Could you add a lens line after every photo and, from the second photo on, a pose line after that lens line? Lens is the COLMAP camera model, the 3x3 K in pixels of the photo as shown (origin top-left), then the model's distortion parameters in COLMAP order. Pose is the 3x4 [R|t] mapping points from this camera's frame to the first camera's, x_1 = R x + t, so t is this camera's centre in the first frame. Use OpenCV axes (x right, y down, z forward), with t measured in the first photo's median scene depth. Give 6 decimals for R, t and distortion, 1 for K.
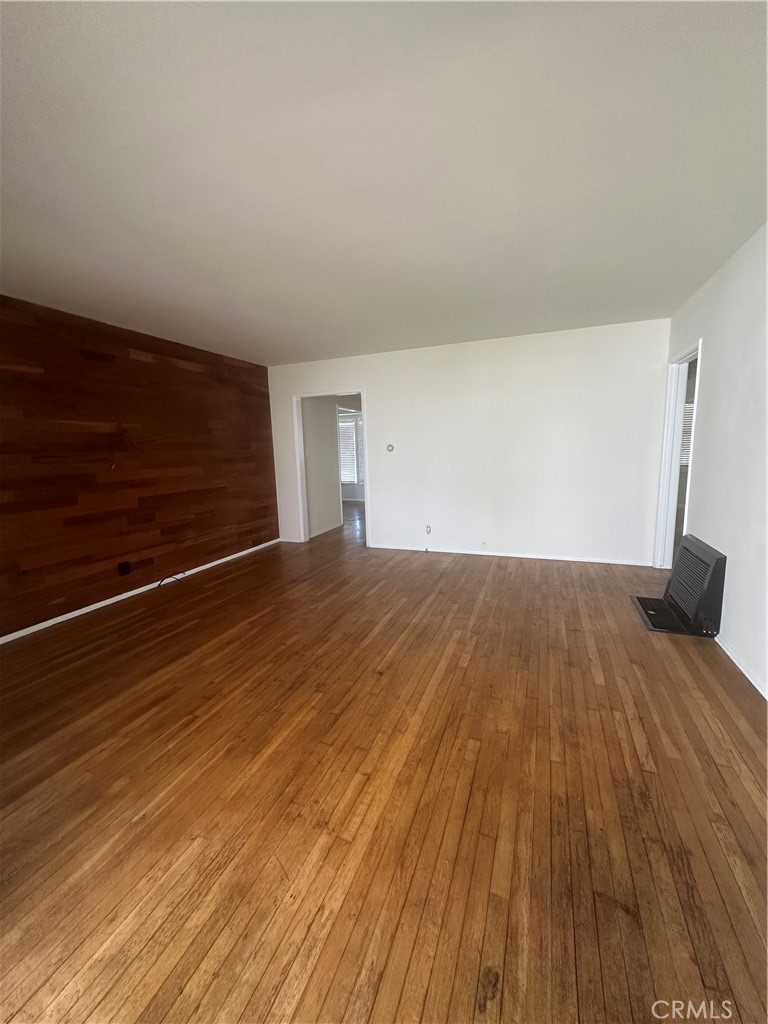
lens RADIAL K [[408.5, 0, 382.1], [0, 408.5, 513.8], [0, 0, 1]] dist [-0.003981, 0.000601]
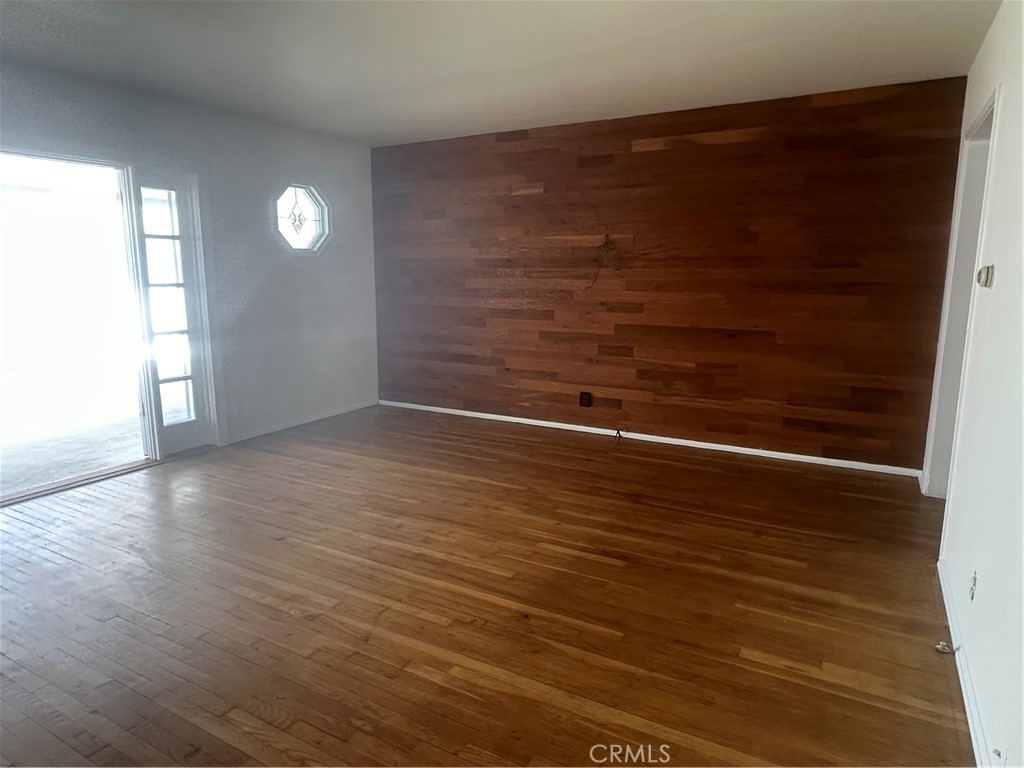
lens RADIAL K [[629.2, 0, 512.4], [0, 629.2, 383.3], [0, 0, 1]] dist [-0.001694, 0.000329]
pose [[-0.139330, 0.203843, -0.969038, 0.833871], [-0.153151, 0.962373, 0.224462, -0.214194], [0.978331, 0.179683, -0.102869, 1.138301]]
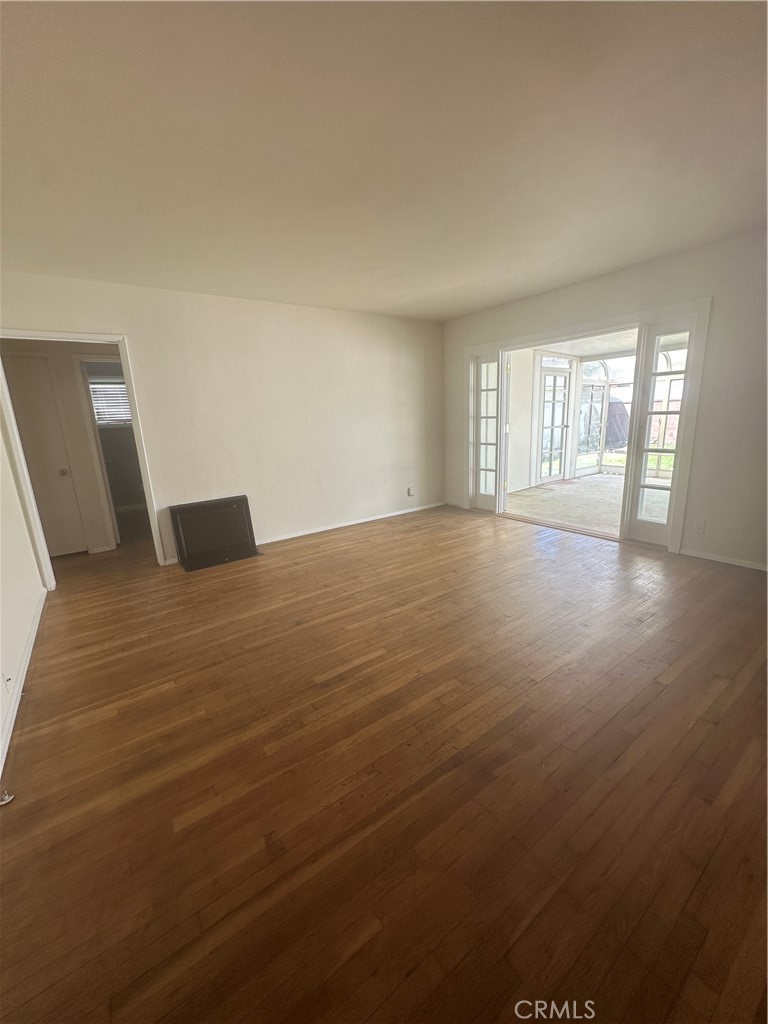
lens RADIAL K [[408.5, 0, 382.4], [0, 408.5, 509.0], [0, 0, 1]] dist [-0.003981, 0.000601]
pose [[-0.837801, -0.055031, 0.543195, -0.412760], [0.155243, 0.929830, 0.333642, -0.244421], [-0.523439, 0.363853, -0.770469, 1.586379]]
